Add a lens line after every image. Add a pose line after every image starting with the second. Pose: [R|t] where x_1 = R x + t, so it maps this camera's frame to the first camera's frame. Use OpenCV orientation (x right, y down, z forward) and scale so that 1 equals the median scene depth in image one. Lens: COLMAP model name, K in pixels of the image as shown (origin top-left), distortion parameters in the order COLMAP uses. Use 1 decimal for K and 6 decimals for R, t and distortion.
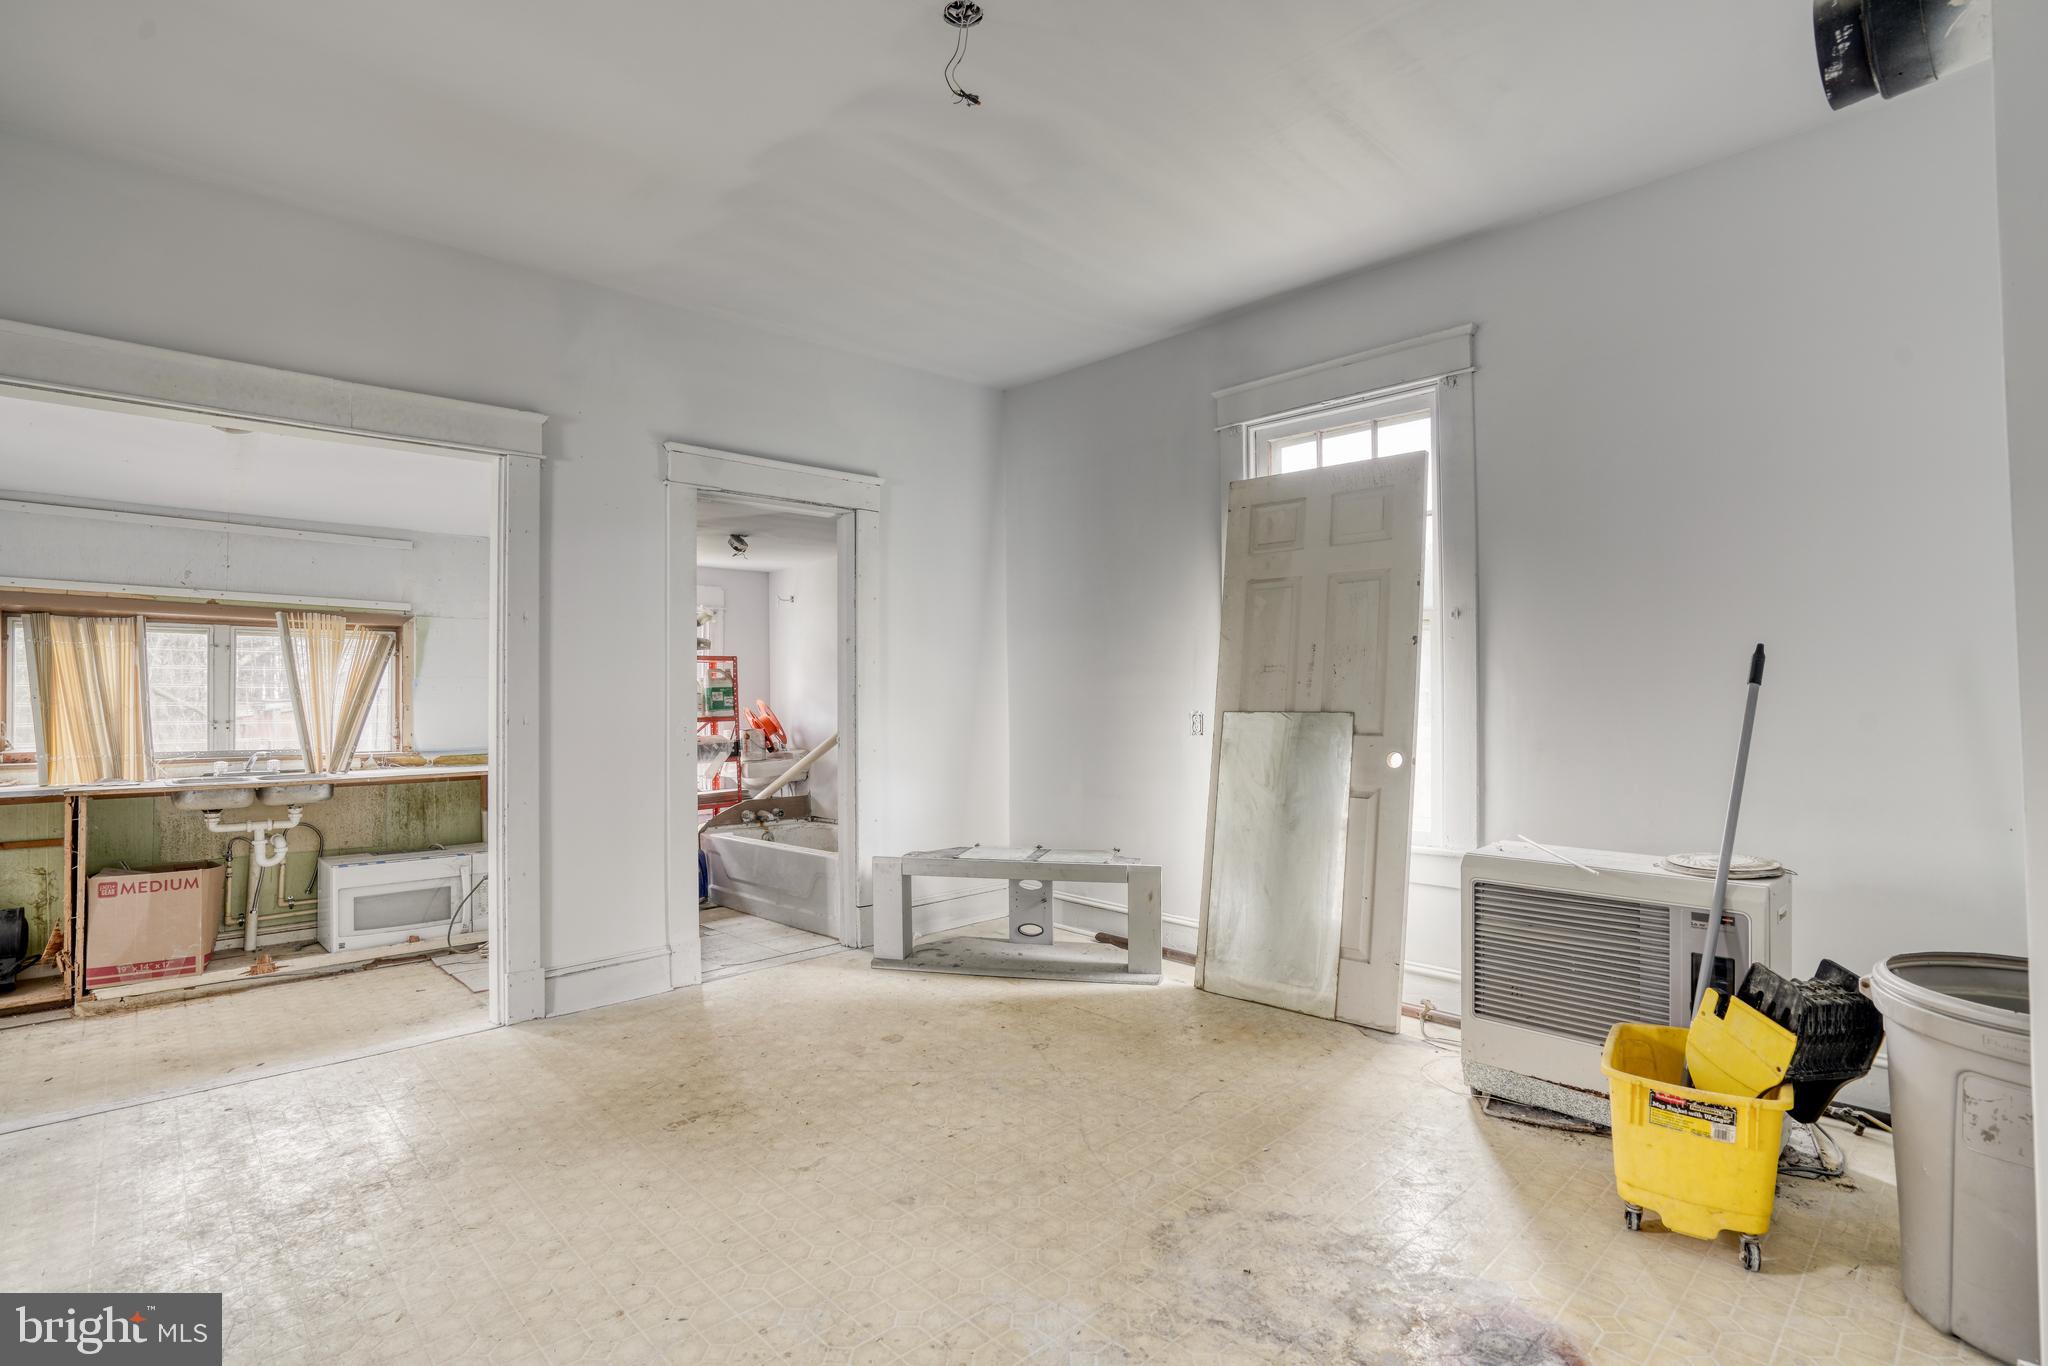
lens RADIAL K [[1009.7, 0, 1050.2], [0, 1009.7, 677.6], [0, 0, 1]] dist [-0.059803, 0.023190]
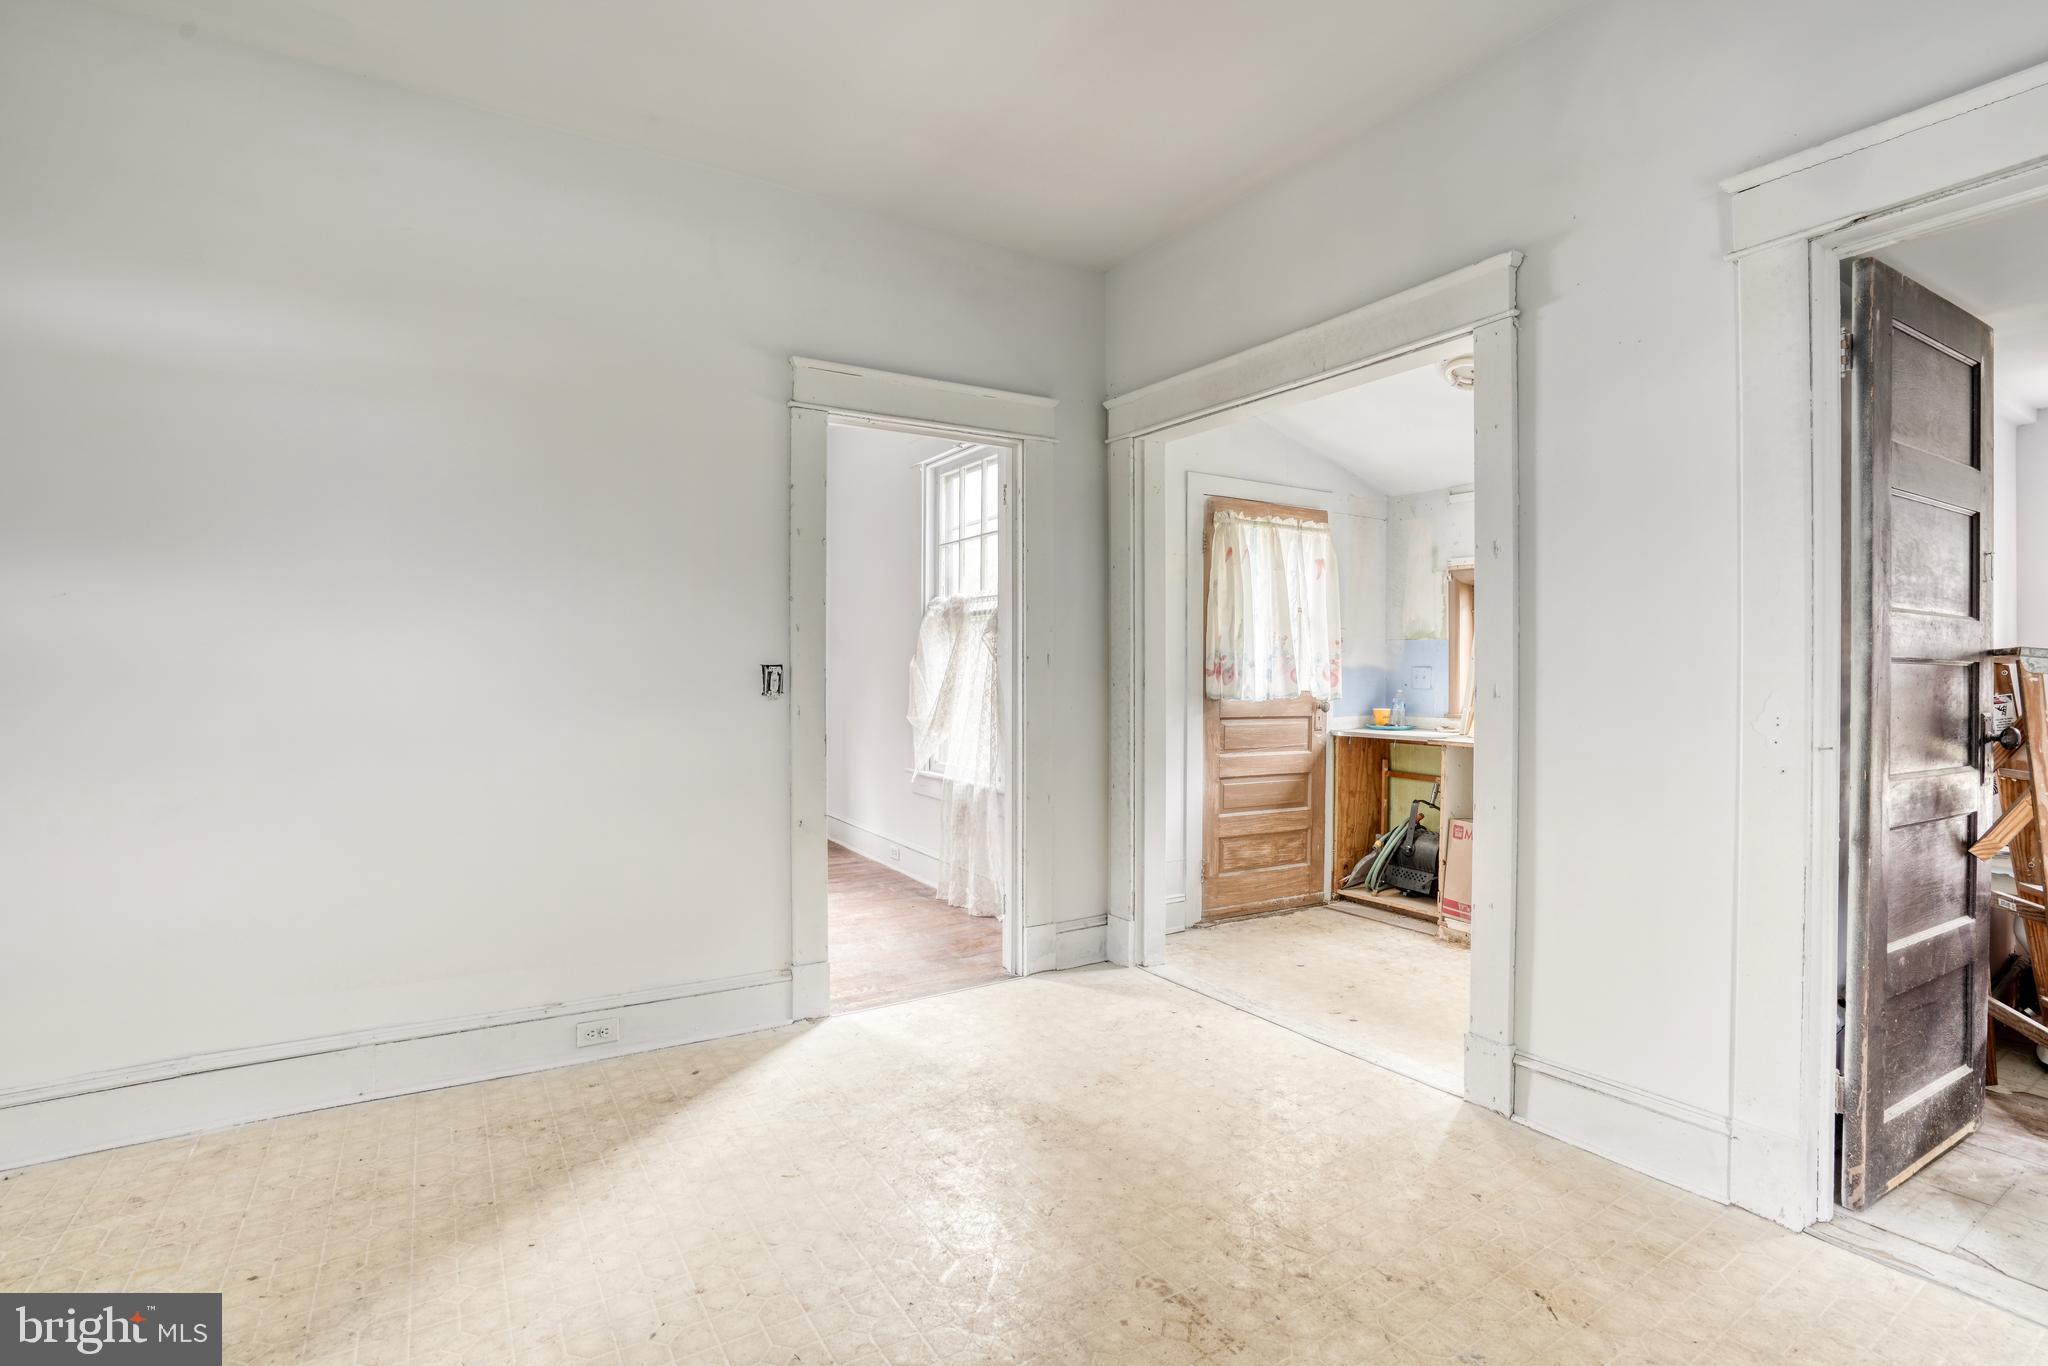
lens RADIAL K [[955.5, 0, 1009.5], [0, 955.5, 680.4], [0, 0, 1]] dist [-0.055907, 0.020592]
pose [[-0.227285, 0.025128, -0.973504, 0.201576], [0.025447, 0.999479, 0.019857, 0.010251], [0.973496, -0.020259, -0.227806, 0.788753]]
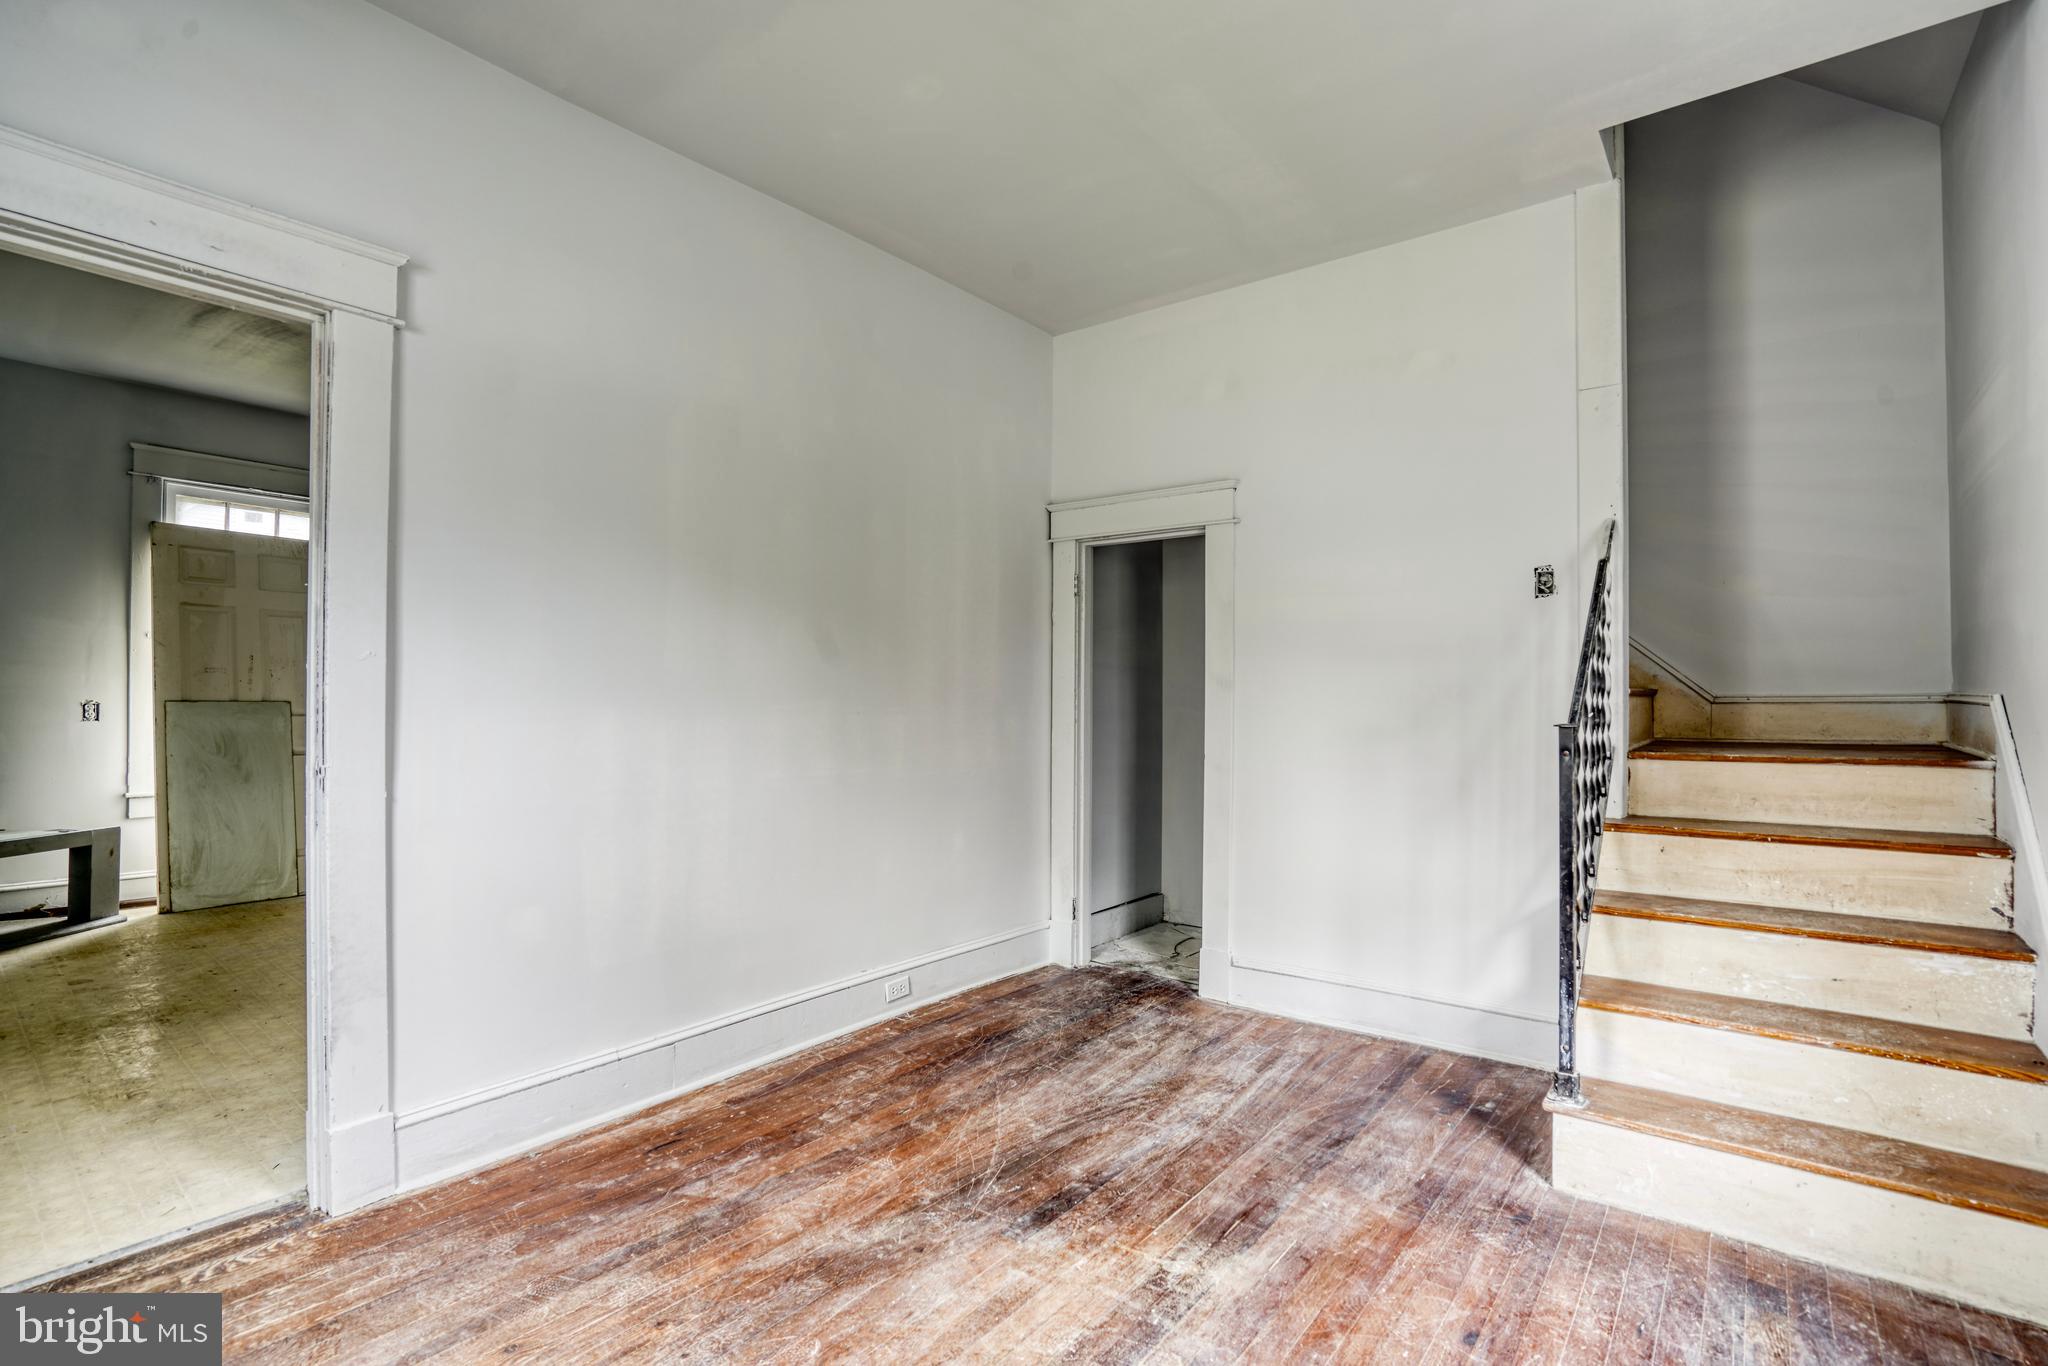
lens RADIAL K [[955.5, 0, 1009.5], [0, 955.5, 680.4], [0, 0, 1]] dist [-0.055907, 0.020592]
pose [[-0.099310, 0.012459, 0.994979, -1.259301], [-0.025774, 0.999554, -0.015089, -0.004315], [-0.994723, -0.027144, -0.098944, 0.030211]]
